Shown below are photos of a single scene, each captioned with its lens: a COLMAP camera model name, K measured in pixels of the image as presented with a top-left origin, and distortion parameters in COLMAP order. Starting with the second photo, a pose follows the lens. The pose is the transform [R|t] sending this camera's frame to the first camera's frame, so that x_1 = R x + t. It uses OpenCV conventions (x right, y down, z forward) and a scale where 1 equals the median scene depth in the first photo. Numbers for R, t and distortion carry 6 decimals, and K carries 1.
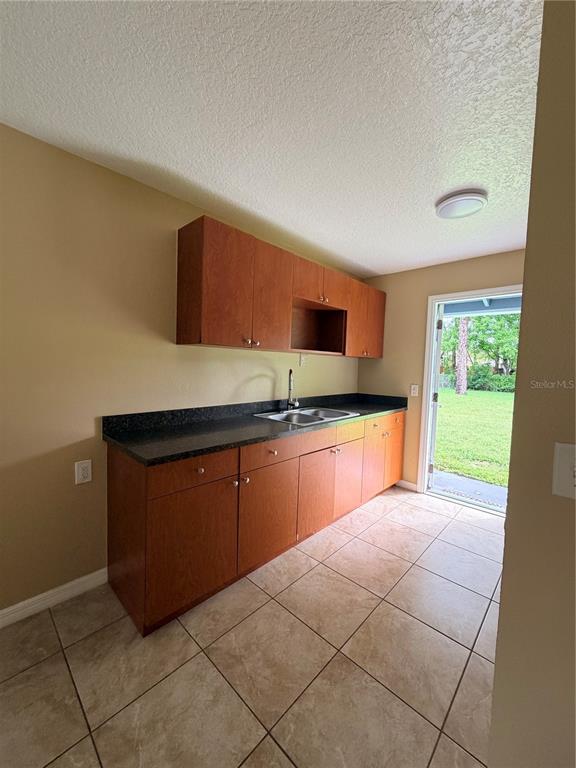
lens RADIAL K [[307.0, 0, 281.7], [0, 307.0, 387.2], [0, 0, 1]] dist [0.001704, 0.000076]
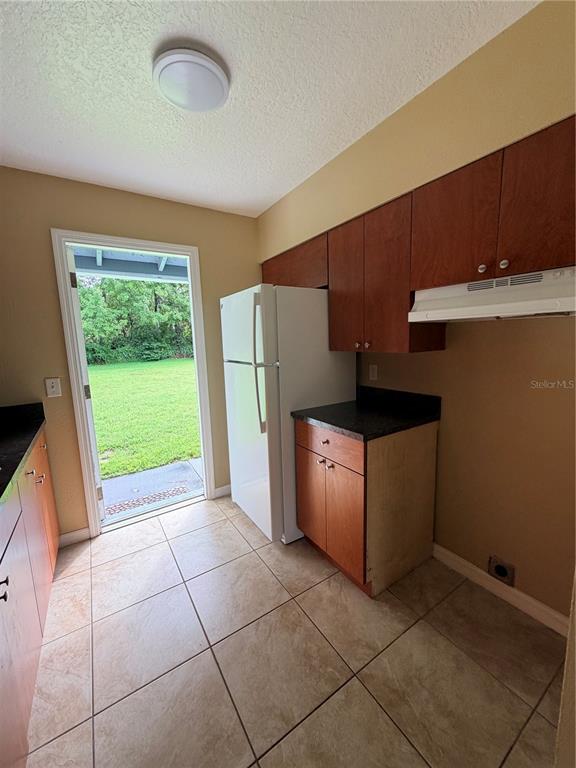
lens RADIAL K [[307.0, 0, 290.7], [0, 307.0, 383.8], [0, 0, 1]] dist [0.001704, 0.000076]
pose [[0.213835, -0.179707, 0.960198, -0.044266], [0.106906, 0.981335, 0.159855, -0.044716], [-0.971002, 0.068468, 0.229056, 0.415008]]
